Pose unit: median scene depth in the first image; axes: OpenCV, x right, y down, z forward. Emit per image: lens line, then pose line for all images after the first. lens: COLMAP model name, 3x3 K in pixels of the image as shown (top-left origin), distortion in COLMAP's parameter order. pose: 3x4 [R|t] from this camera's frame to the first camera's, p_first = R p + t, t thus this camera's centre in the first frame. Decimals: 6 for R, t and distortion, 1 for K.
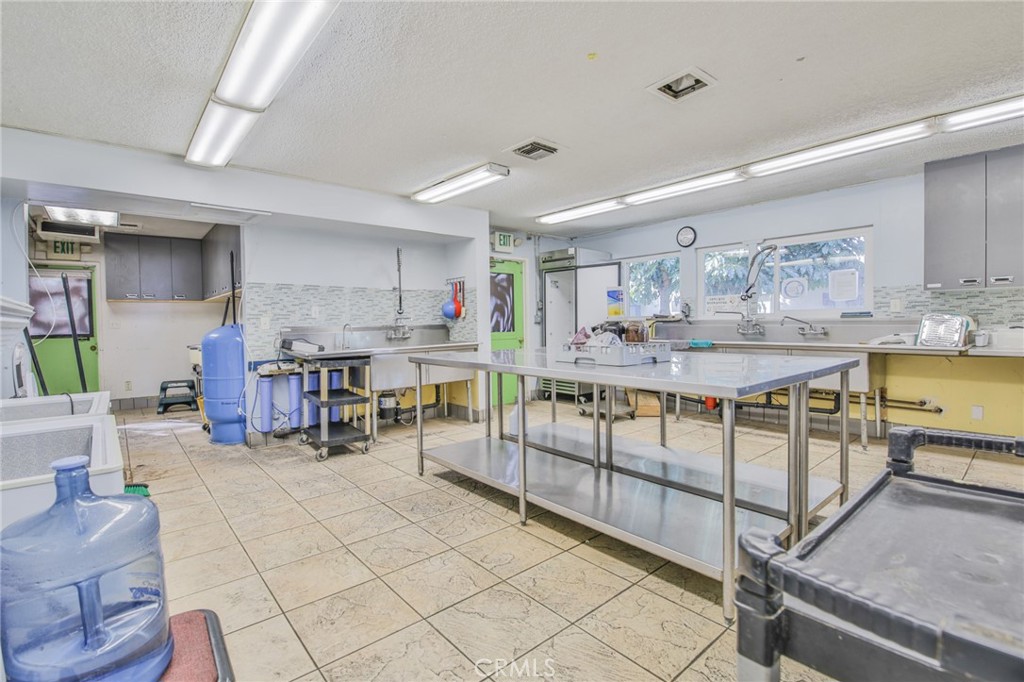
lens RADIAL K [[469.1, 0, 514.1], [0, 469.1, 332.6], [0, 0, 1]] dist [-0.006559, -0.008170]
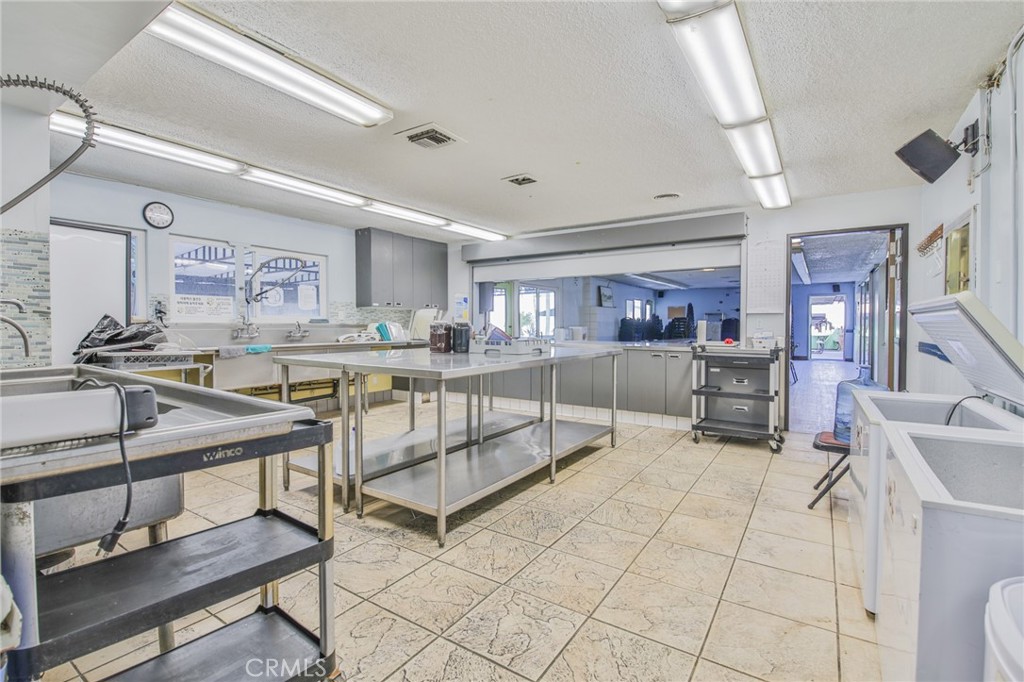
lens RADIAL K [[469.1, 0, 515.2], [0, 469.1, 338.7], [0, 0, 1]] dist [-0.006559, -0.008170]
pose [[-0.269772, -0.019553, 0.962726, -0.728425], [0.028721, 0.999186, 0.028342, -0.007681], [-0.962496, 0.035296, -0.268991, 0.897974]]
